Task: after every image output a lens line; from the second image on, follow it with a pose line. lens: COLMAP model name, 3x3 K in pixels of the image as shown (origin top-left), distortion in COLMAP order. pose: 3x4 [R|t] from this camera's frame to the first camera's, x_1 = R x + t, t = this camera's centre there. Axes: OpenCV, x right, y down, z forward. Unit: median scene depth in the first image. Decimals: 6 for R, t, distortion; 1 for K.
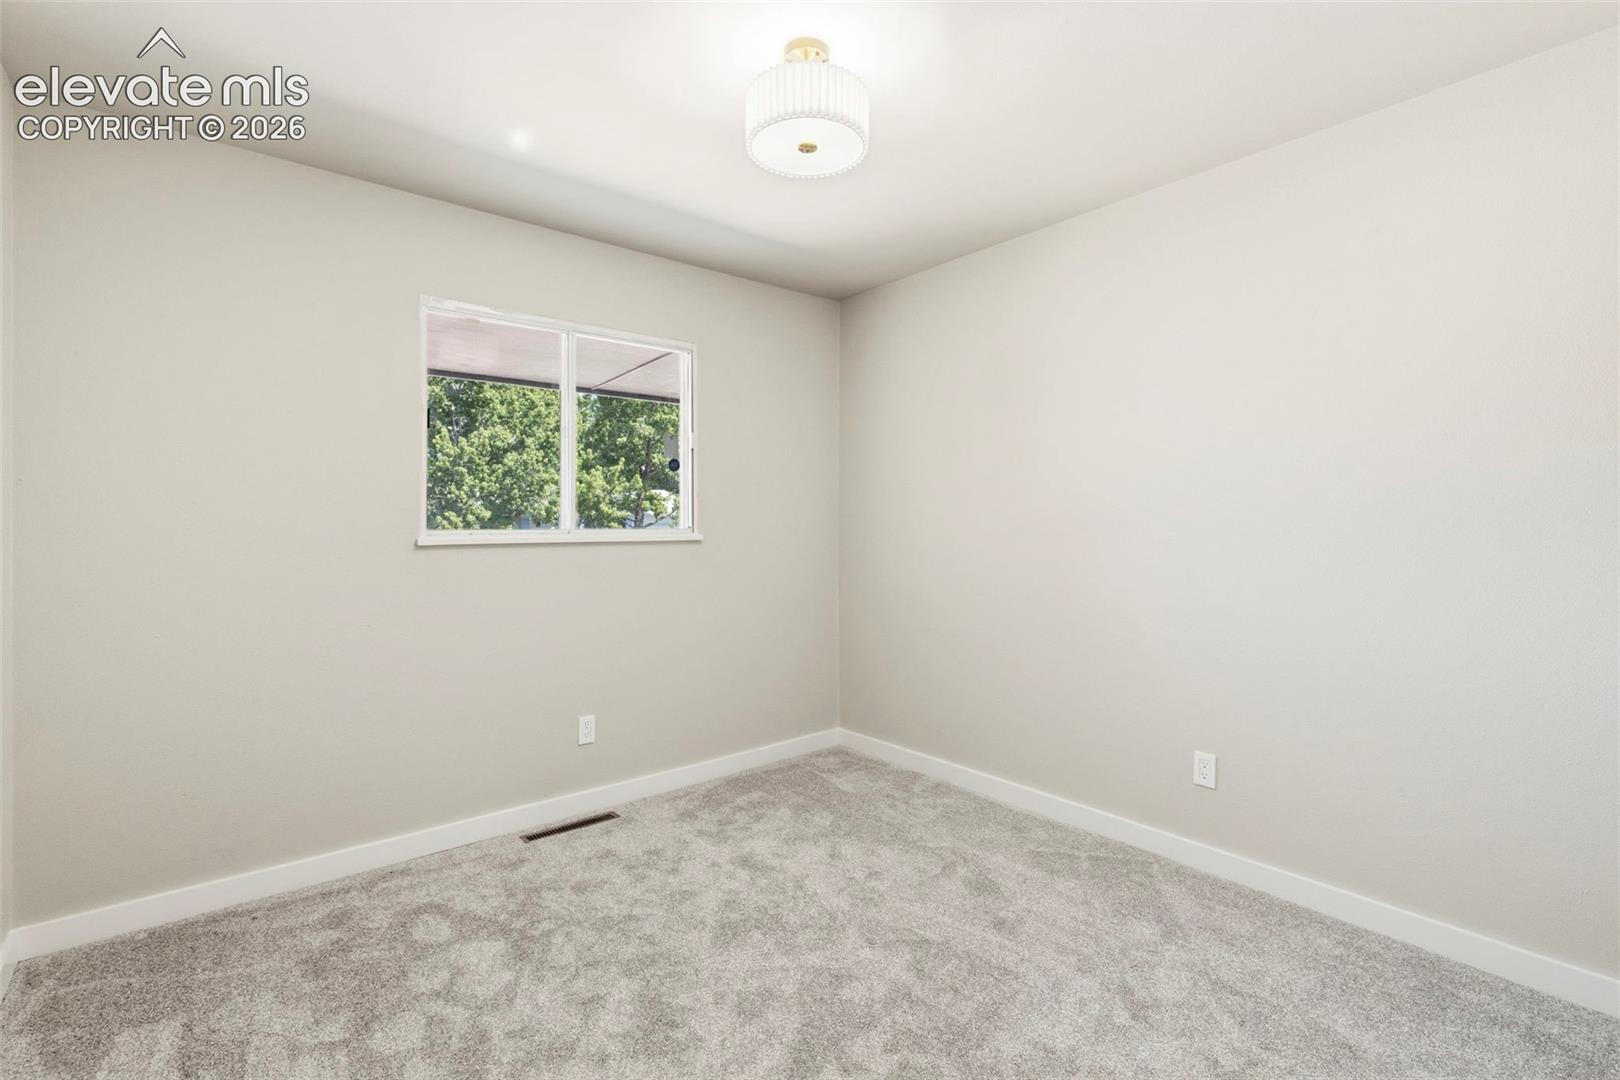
lens RADIAL K [[727.7, 0, 807.6], [0, 727.7, 524.8], [0, 0, 1]] dist [0.002655, 0.000211]
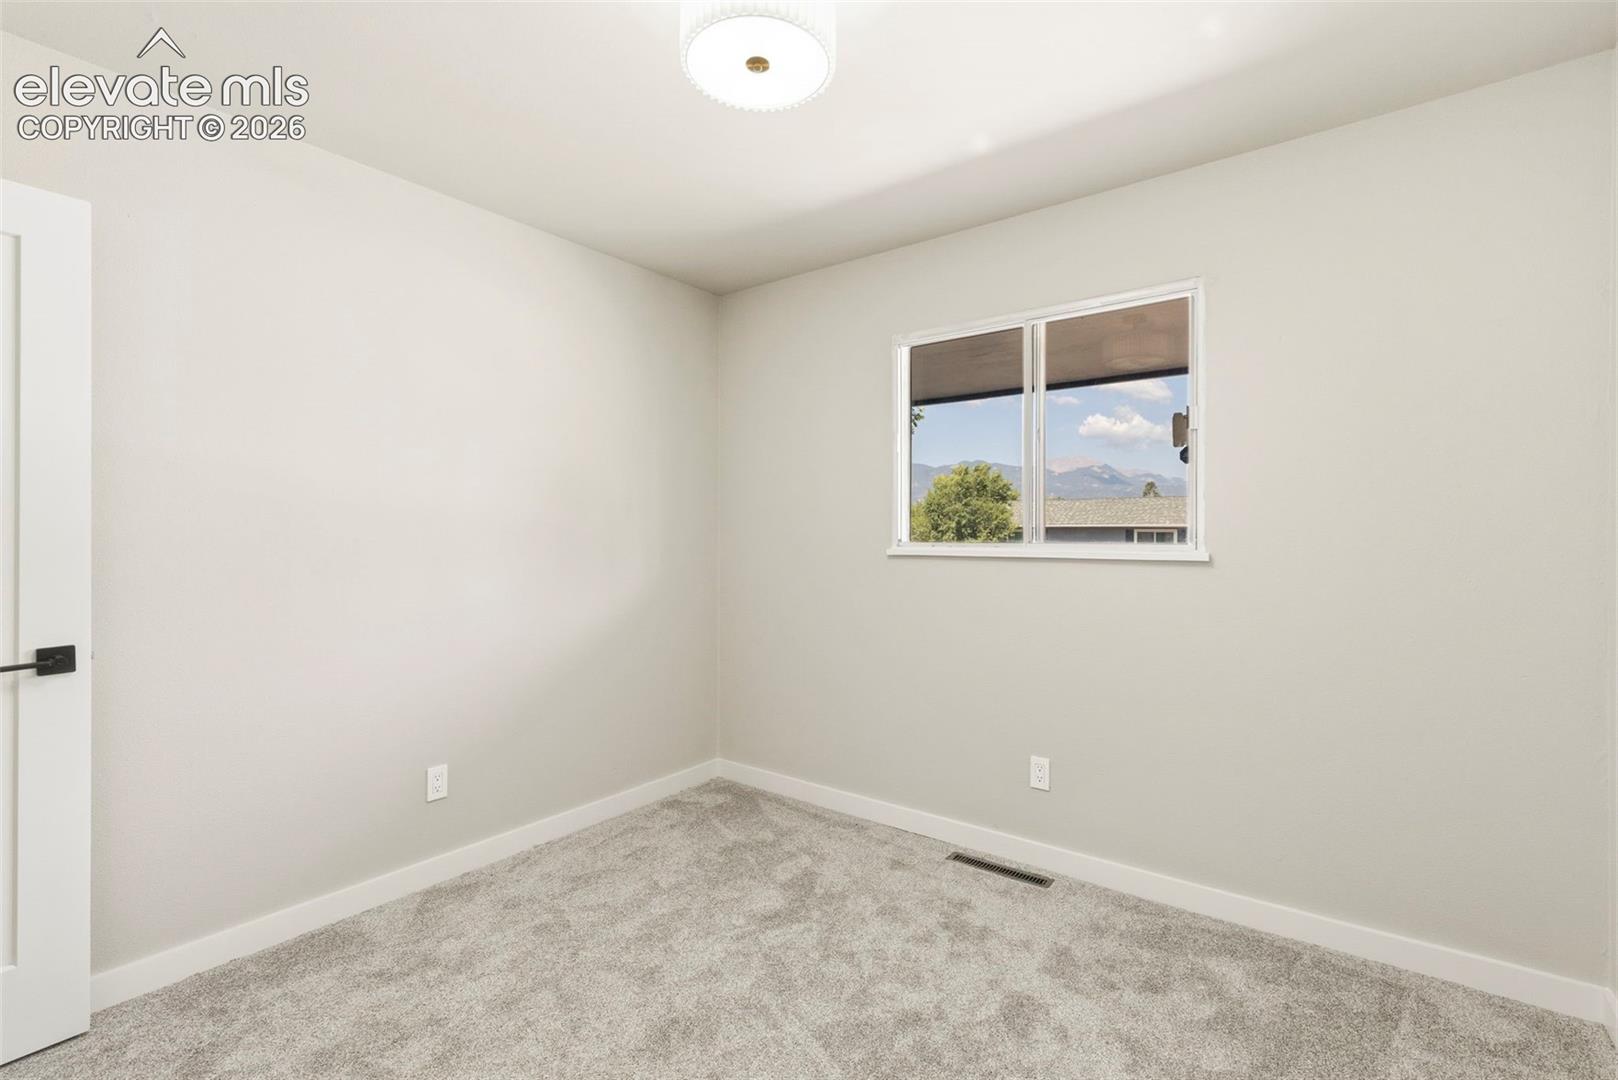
lens RADIAL K [[724.4, 0, 809.0], [0, 724.4, 540.0], [0, 0, 1]] dist [0.000929, -0.000064]
pose [[0.243240, 0.013749, -0.969869, 0.603731], [-0.007125, 0.999898, 0.012388, -0.007521], [0.969940, 0.003897, 0.243313, 0.675844]]
